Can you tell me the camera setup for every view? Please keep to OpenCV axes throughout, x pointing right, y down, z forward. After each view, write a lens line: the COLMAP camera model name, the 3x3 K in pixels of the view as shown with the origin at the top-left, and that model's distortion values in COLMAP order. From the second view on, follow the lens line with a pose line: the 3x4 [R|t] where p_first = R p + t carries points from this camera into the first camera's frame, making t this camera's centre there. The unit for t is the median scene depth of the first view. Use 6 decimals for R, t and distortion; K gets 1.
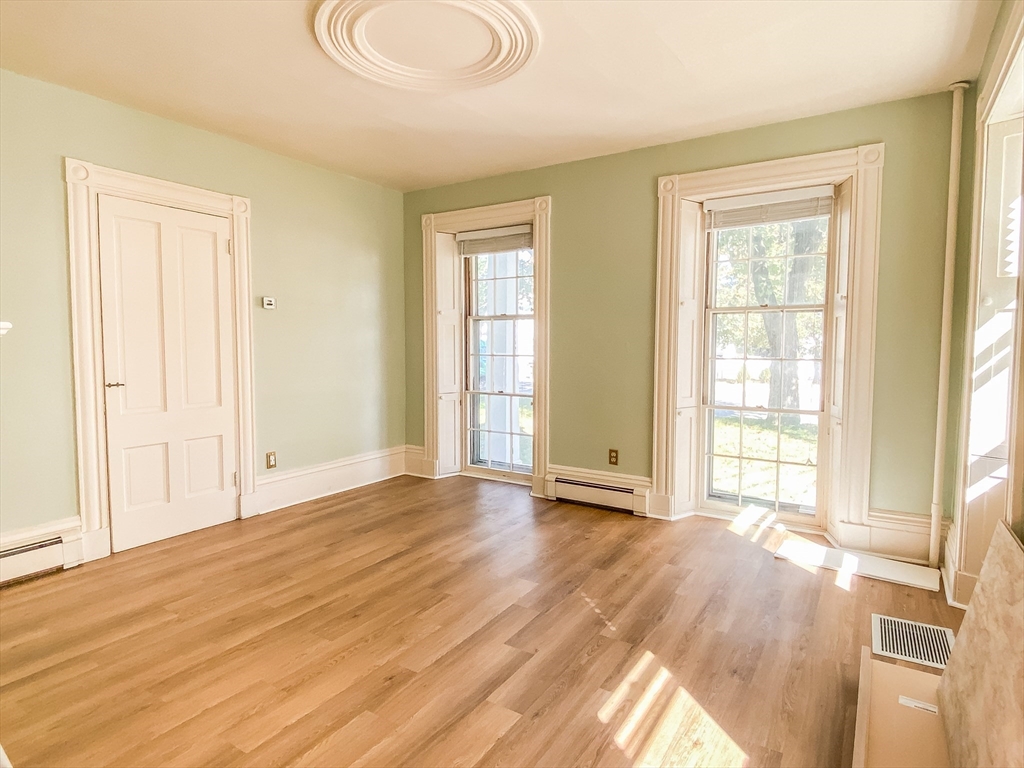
lens RADIAL K [[558.0, 0, 512.1], [0, 558.0, 387.7], [0, 0, 1]] dist [-0.001090, -0.001487]
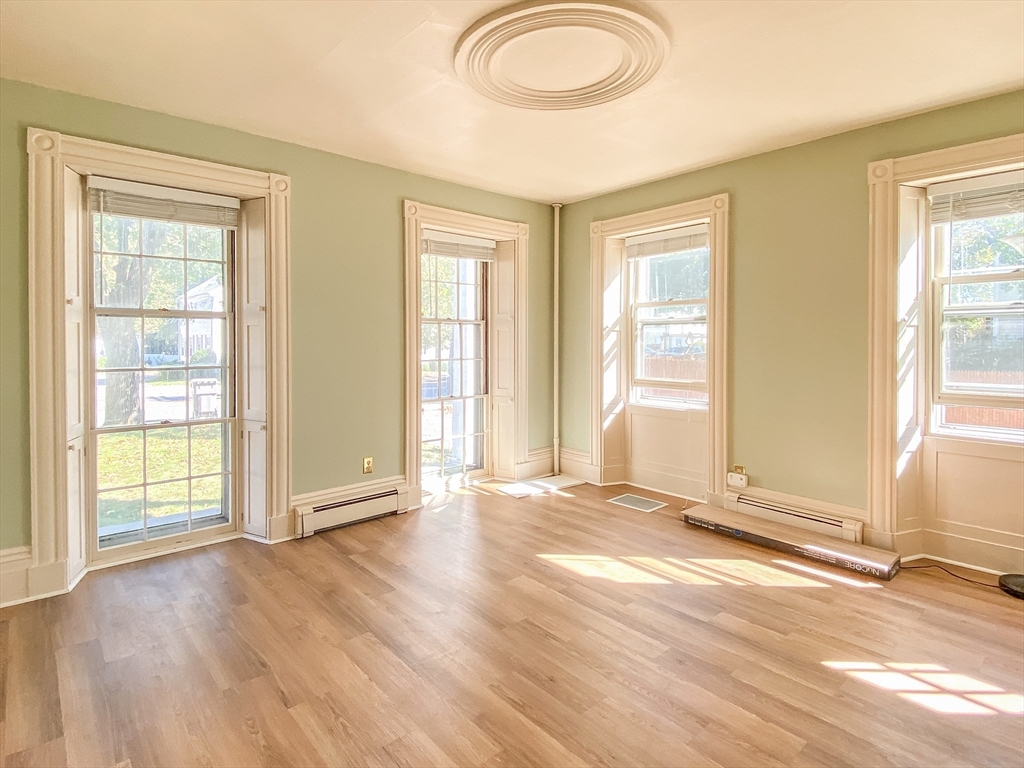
lens RADIAL K [[531.0, 0, 503.1], [0, 531.0, 365.9], [0, 0, 1]] dist [0.059811, -0.062583]
pose [[0.287634, -0.051599, 0.956349, -0.927006], [0.077604, 0.996520, 0.030426, -0.088188], [-0.954591, 0.065465, 0.290638, 0.698031]]
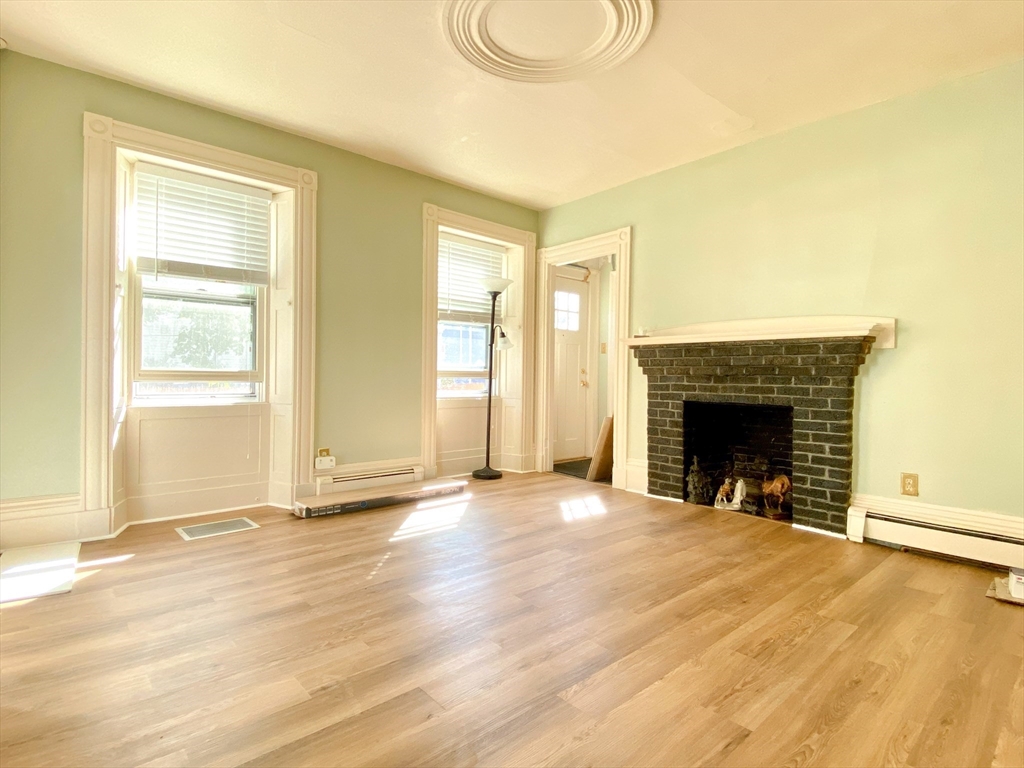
lens RADIAL K [[531.0, 0, 503.1], [0, 531.0, 365.9], [0, 0, 1]] dist [0.059811, -0.062583]
pose [[-0.958898, -0.007864, 0.283643, -0.310599], [0.007387, 0.998585, 0.052659, -0.030950], [-0.283656, 0.052590, -0.957483, 1.689061]]
